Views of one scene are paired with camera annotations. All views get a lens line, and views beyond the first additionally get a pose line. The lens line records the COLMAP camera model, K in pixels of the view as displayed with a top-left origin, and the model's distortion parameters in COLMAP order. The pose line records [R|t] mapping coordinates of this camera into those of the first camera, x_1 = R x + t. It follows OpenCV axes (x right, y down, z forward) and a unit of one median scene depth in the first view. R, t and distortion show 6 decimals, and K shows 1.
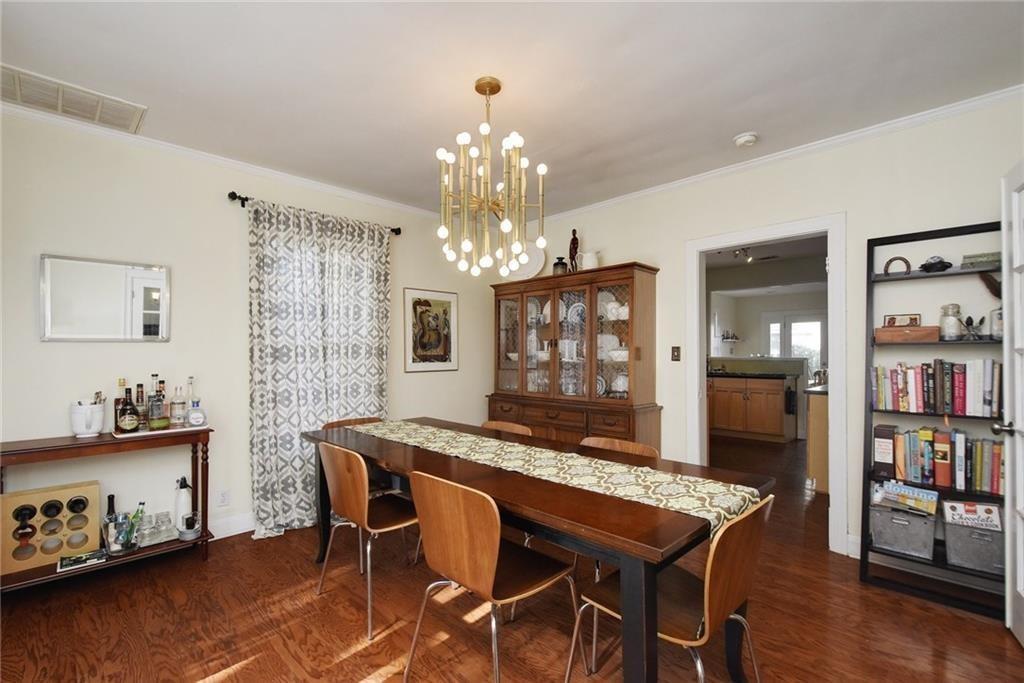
lens RADIAL K [[450.6, 0, 508.1], [0, 450.6, 349.2], [0, 0, 1]] dist [0.003293, -0.000096]
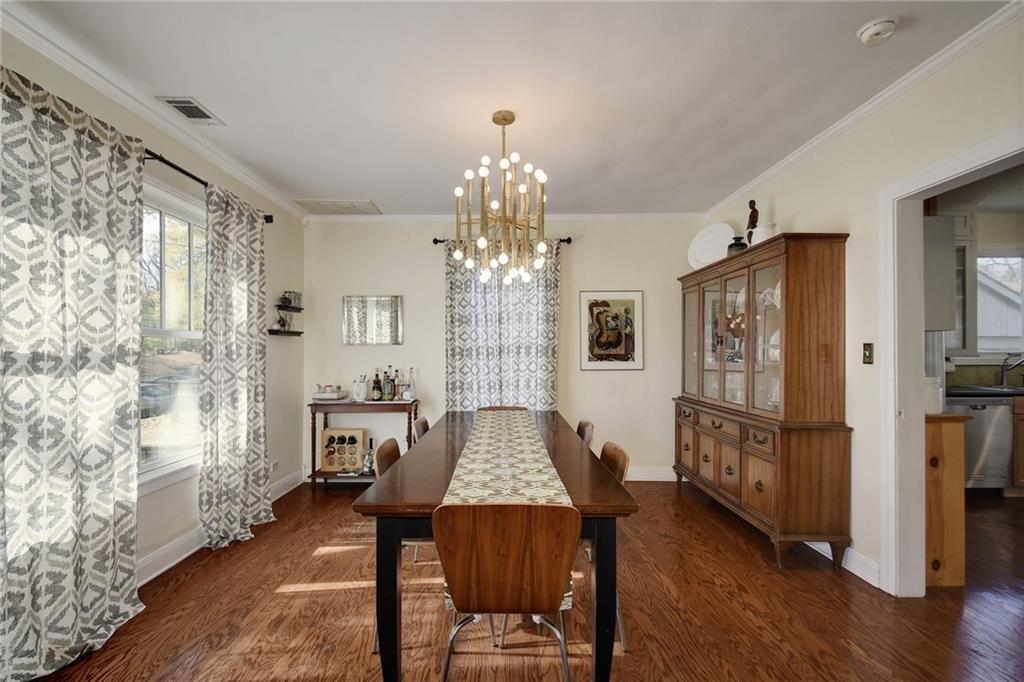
lens RADIAL K [[450.6, 0, 488.3], [0, 450.6, 347.9], [0, 0, 1]] dist [0.003293, -0.000096]
pose [[0.710880, -0.006484, -0.703284, 0.372437], [0.005746, 0.999978, -0.003412, 0.000682], [0.703290, -0.001615, 0.710901, 0.084286]]
